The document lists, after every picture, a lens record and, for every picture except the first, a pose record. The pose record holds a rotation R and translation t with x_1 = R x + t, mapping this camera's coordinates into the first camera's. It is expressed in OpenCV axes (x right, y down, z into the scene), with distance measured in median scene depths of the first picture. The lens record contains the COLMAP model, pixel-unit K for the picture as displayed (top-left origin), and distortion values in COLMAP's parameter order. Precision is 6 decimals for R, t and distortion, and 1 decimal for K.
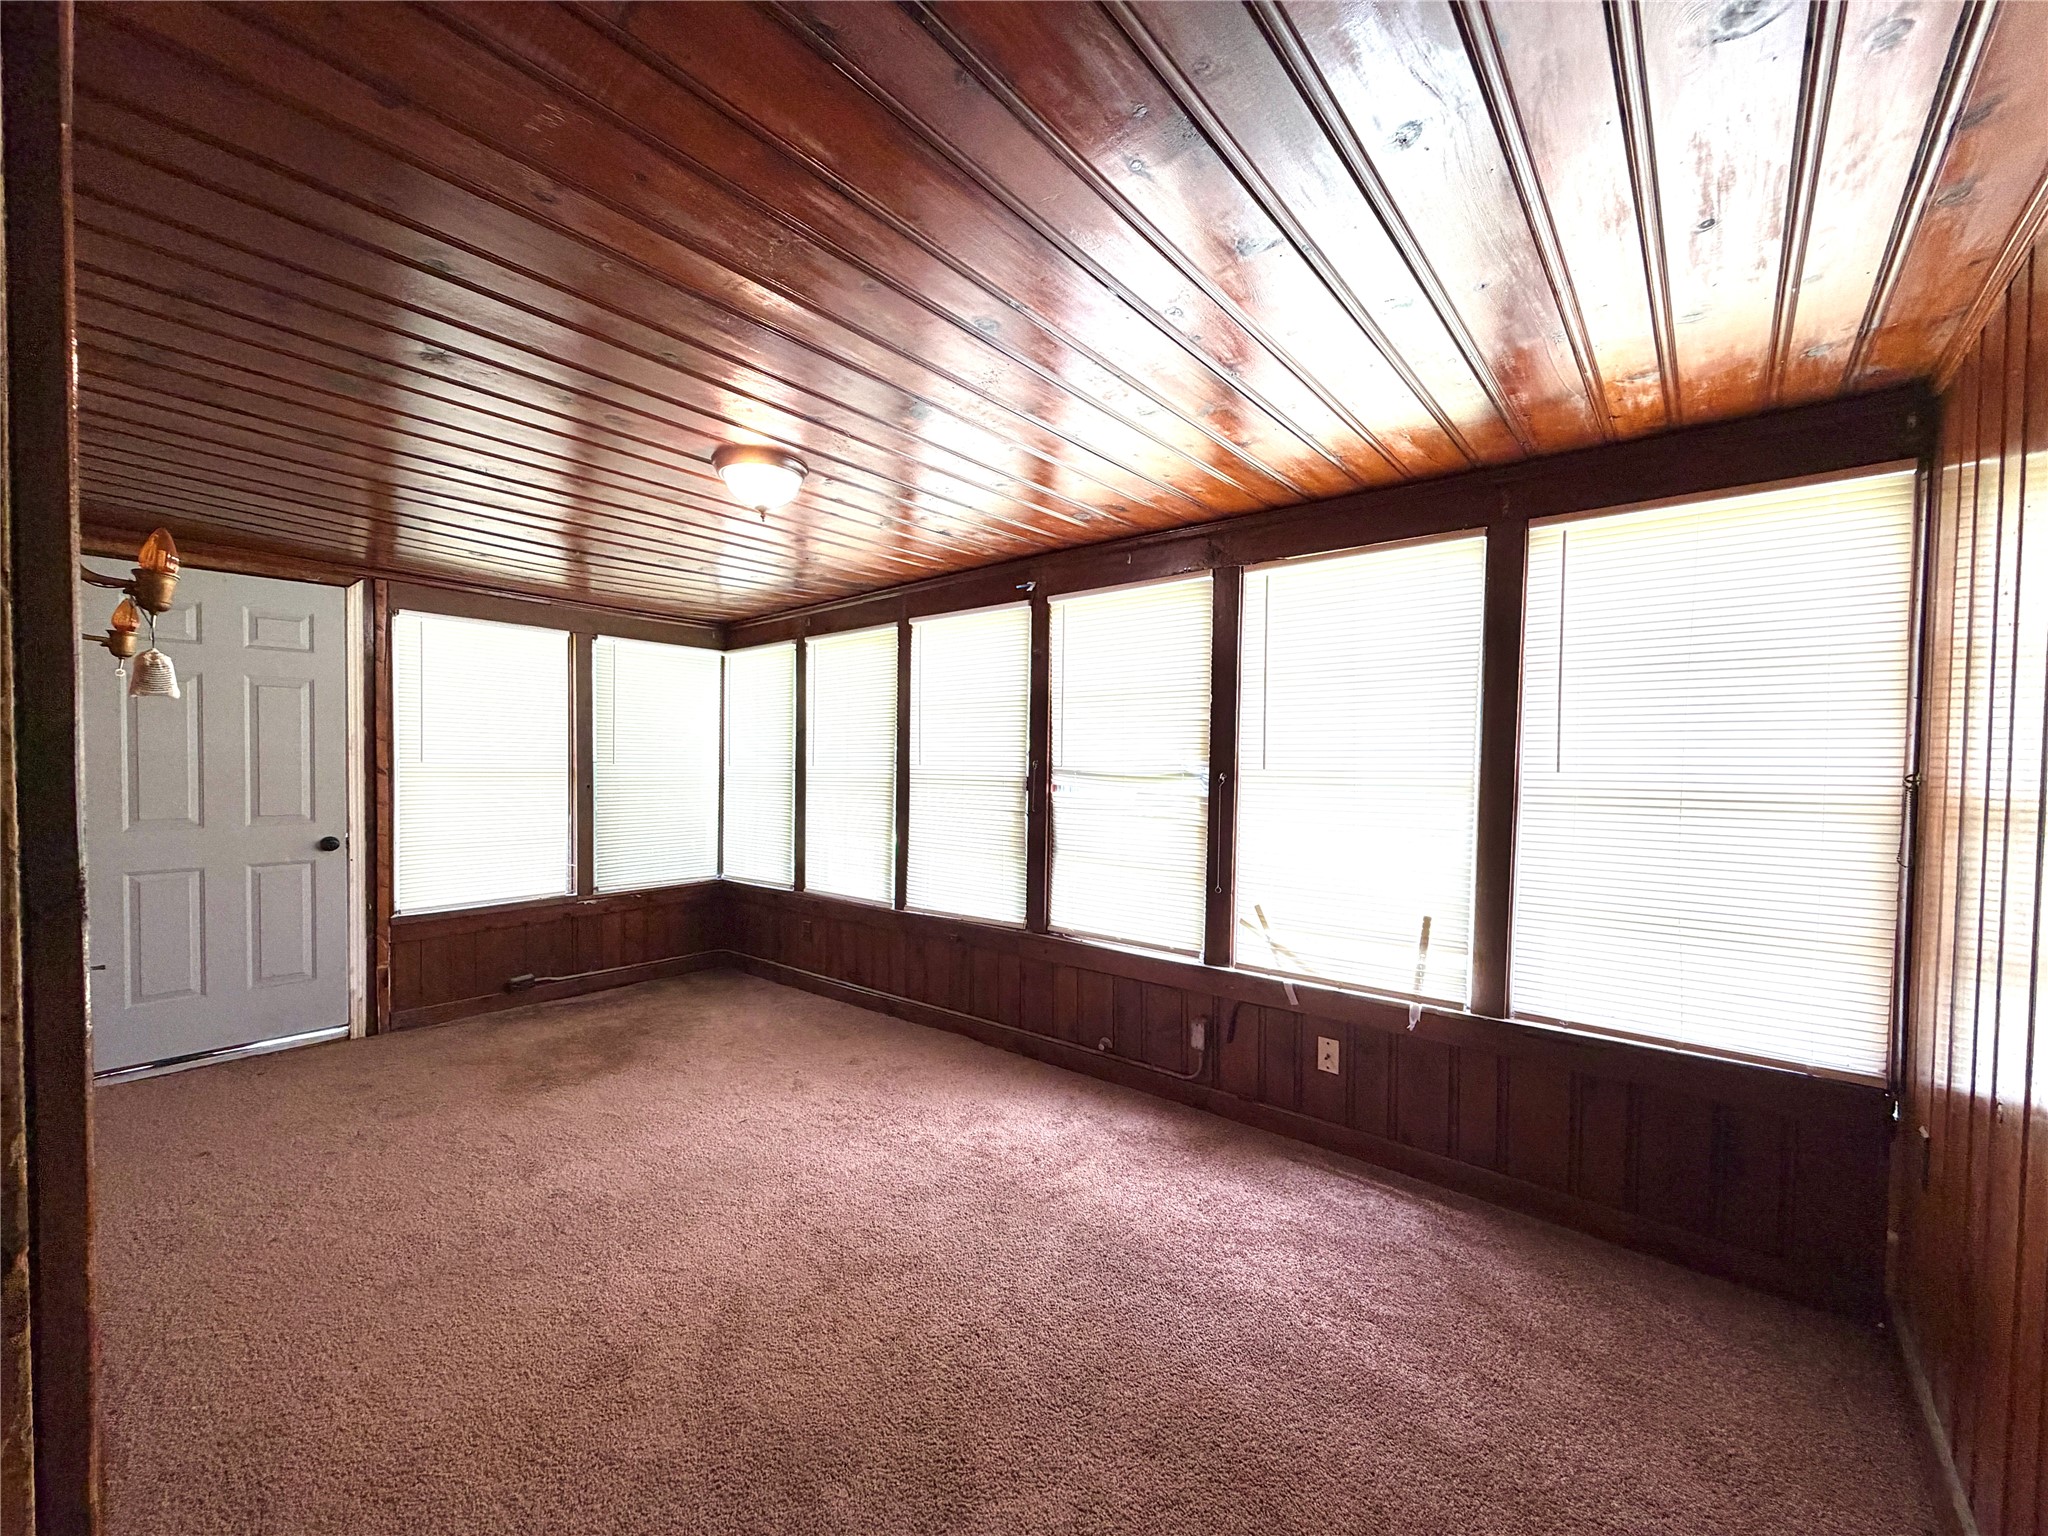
lens RADIAL K [[816.8, 0, 1016.0], [0, 816.8, 773.3], [0, 0, 1]] dist [0.001009, 0.000359]
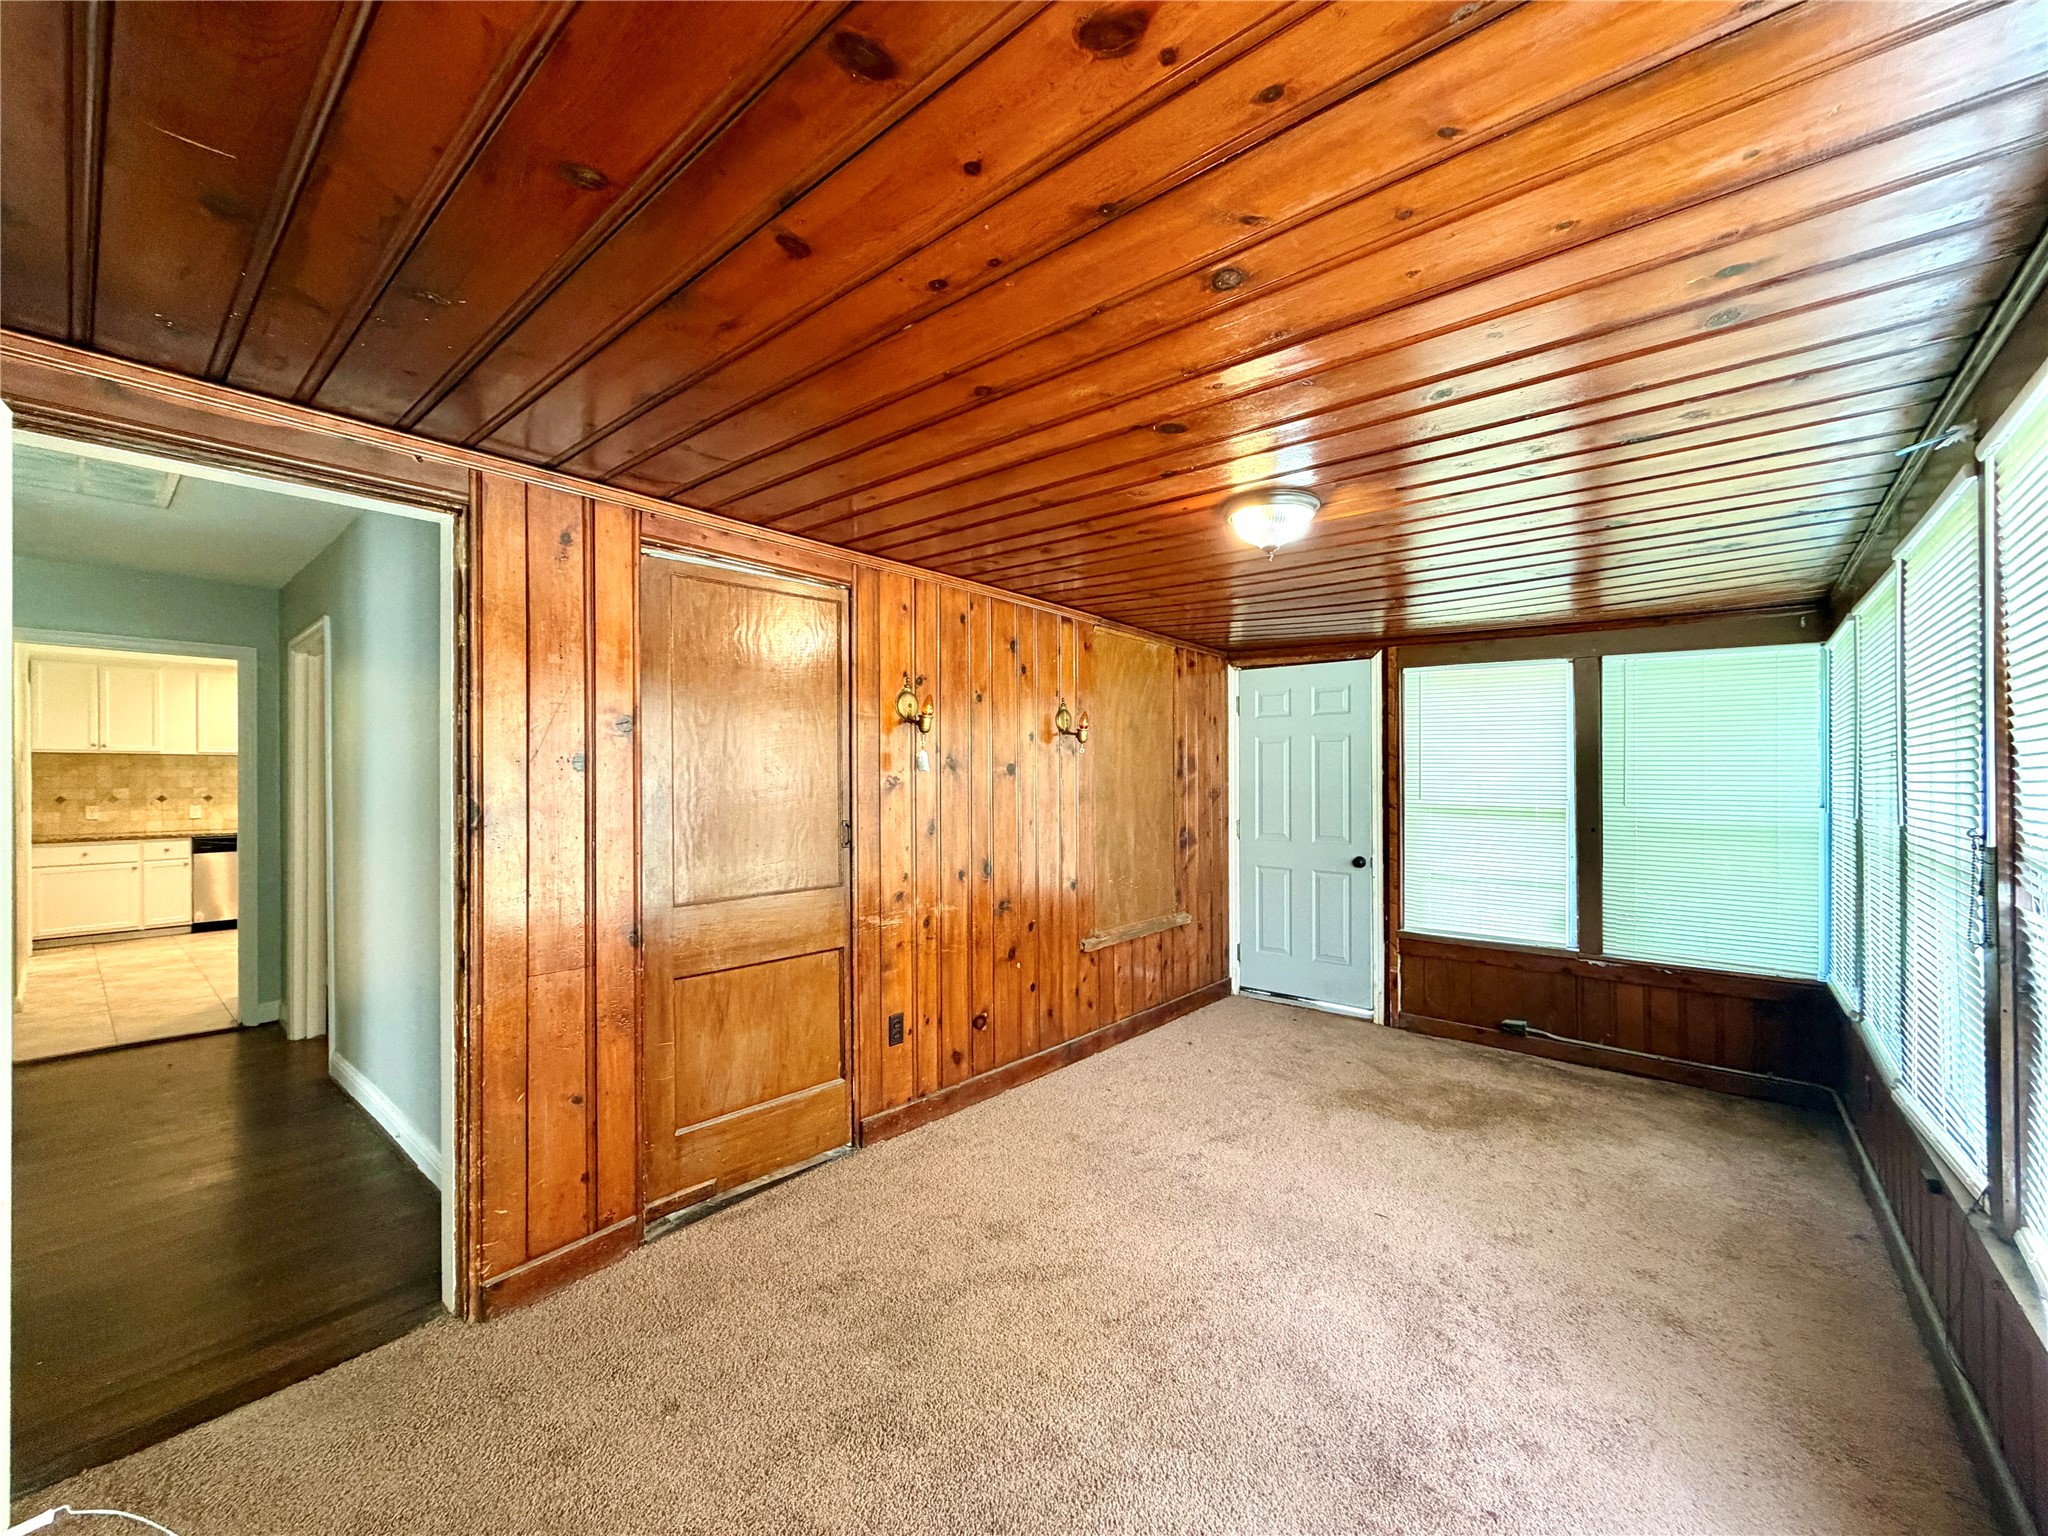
lens RADIAL K [[816.8, 0, 1016.0], [0, 816.8, 773.3], [0, 0, 1]] dist [0.001009, 0.000359]
pose [[-0.002032, -0.011931, -0.999927, 0.409736], [-0.022106, 0.999685, -0.011883, -0.023438], [0.999754, 0.022081, -0.002295, 0.442244]]
